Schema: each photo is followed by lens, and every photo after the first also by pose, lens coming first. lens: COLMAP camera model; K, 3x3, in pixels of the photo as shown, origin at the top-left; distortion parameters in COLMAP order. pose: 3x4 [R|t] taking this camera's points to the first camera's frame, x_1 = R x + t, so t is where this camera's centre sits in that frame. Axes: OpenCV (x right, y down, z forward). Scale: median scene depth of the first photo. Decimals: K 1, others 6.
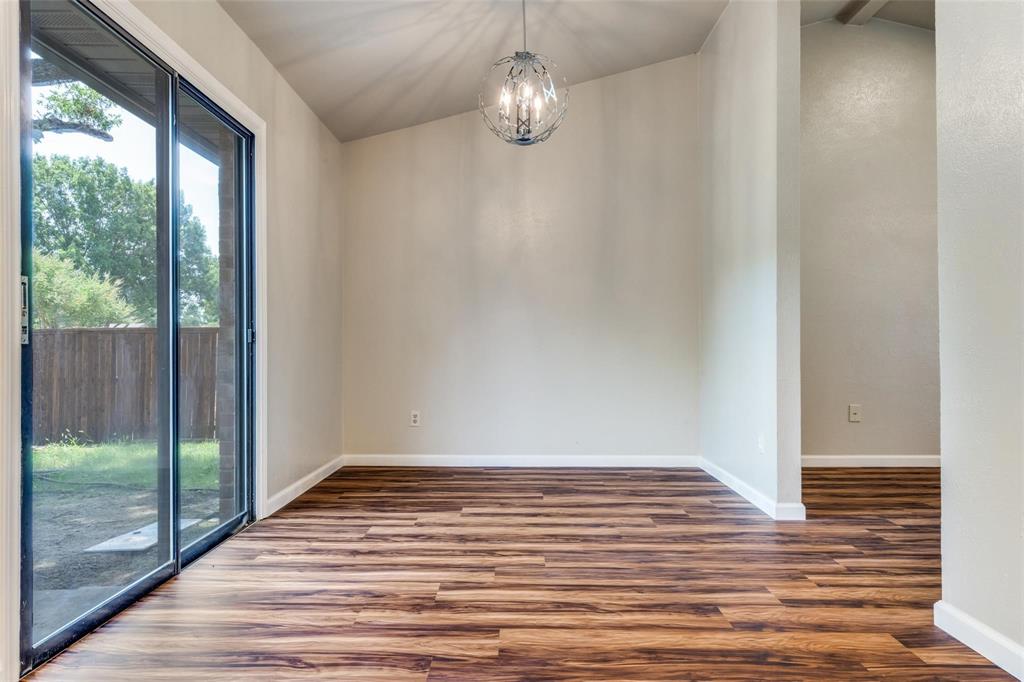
lens RADIAL K [[602.4, 0, 512.0], [0, 602.4, 341.0], [0, 0, 1]] dist [0.006385, 0.001349]
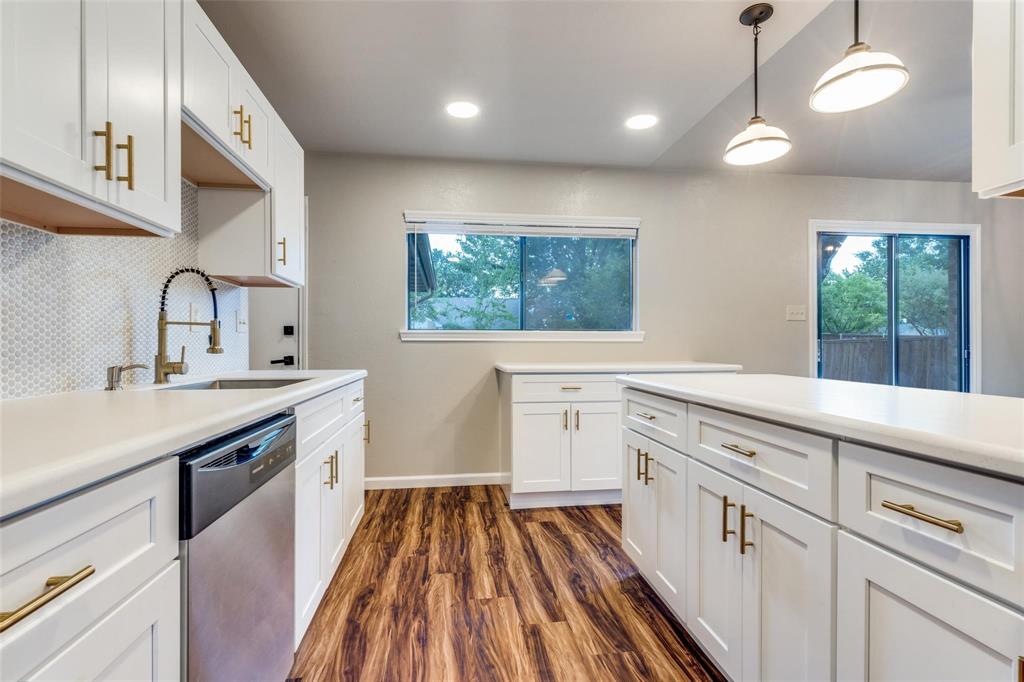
lens RADIAL K [[471.4, 0, 510.4], [0, 471.4, 347.3], [0, 0, 1]] dist [-0.000068, 0.000908]
pose [[0.136655, 0.008630, -0.990581, 0.924254], [0.013450, 0.999854, 0.010566, -0.077054], [0.990527, -0.014768, 0.136519, -0.598037]]
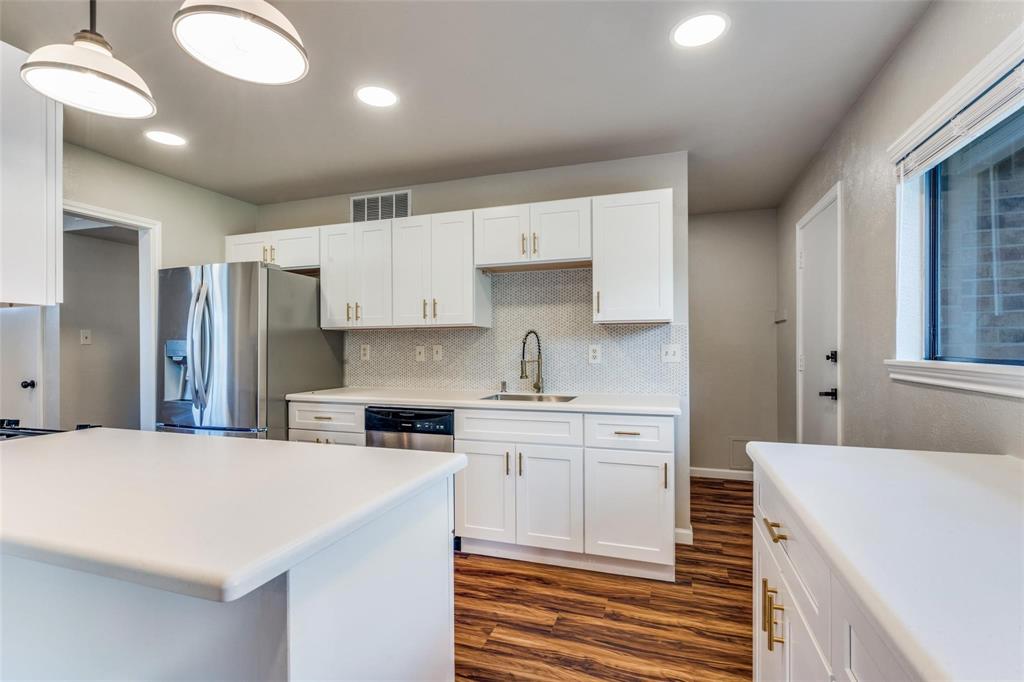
lens RADIAL K [[471.4, 0, 510.4], [0, 471.4, 347.3], [0, 0, 1]] dist [-0.000068, 0.000908]
pose [[-0.949656, 0.008321, 0.313183, -0.185037], [0.004609, 0.999910, -0.012589, -0.133606], [-0.313259, -0.010511, -0.949609, 0.259454]]
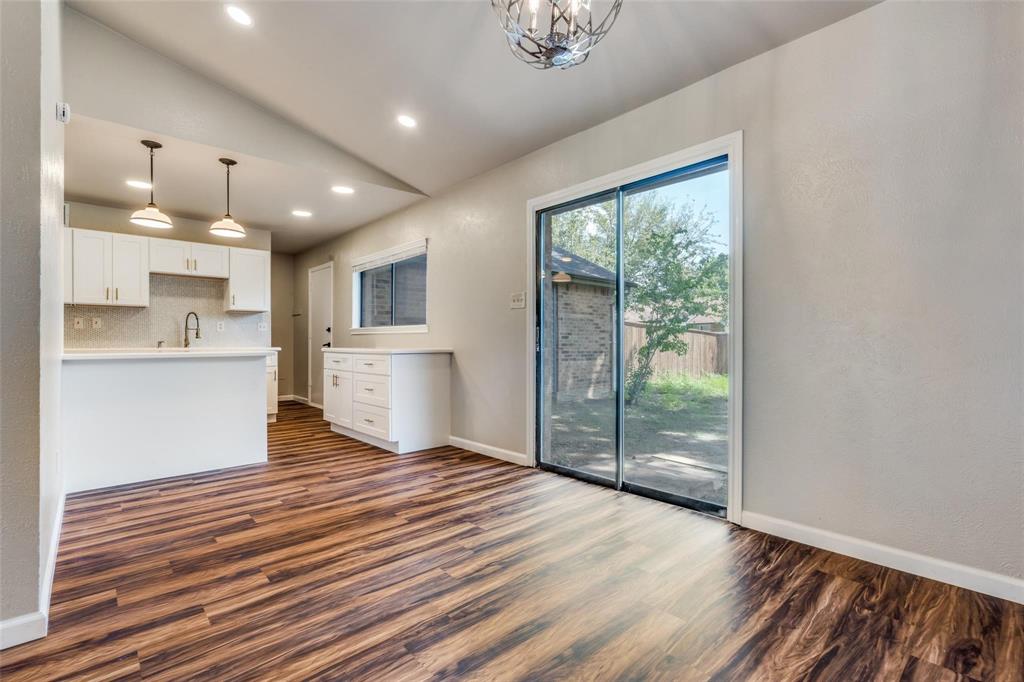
lens RADIAL K [[471.4, 0, 510.4], [0, 471.4, 347.3], [0, 0, 1]] dist [-0.000068, 0.000908]
pose [[-0.737157, 0.010826, -0.675635, 0.531250], [0.011264, 0.999930, 0.003733, -0.016063], [0.675627, -0.004859, -0.737227, 1.737655]]
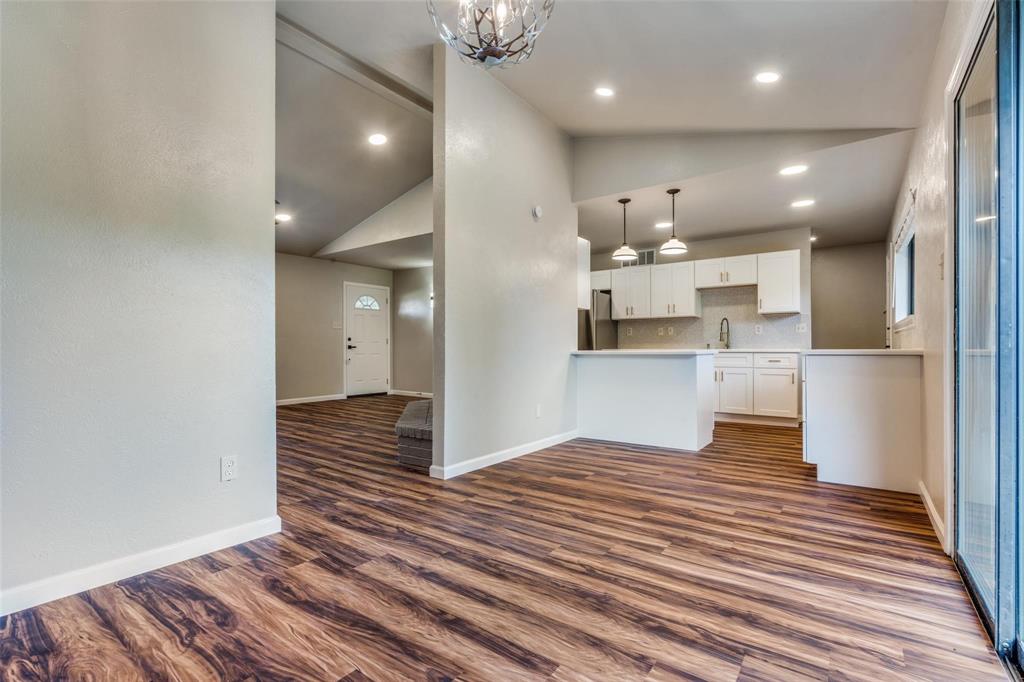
lens RADIAL K [[471.4, 0, 510.4], [0, 471.4, 347.3], [0, 0, 1]] dist [-0.000068, 0.000908]
pose [[-0.812090, 0.005899, 0.583502, -0.399168], [-0.004618, 0.999853, -0.016535, 0.014423], [-0.583514, -0.016122, -0.811943, 1.831284]]
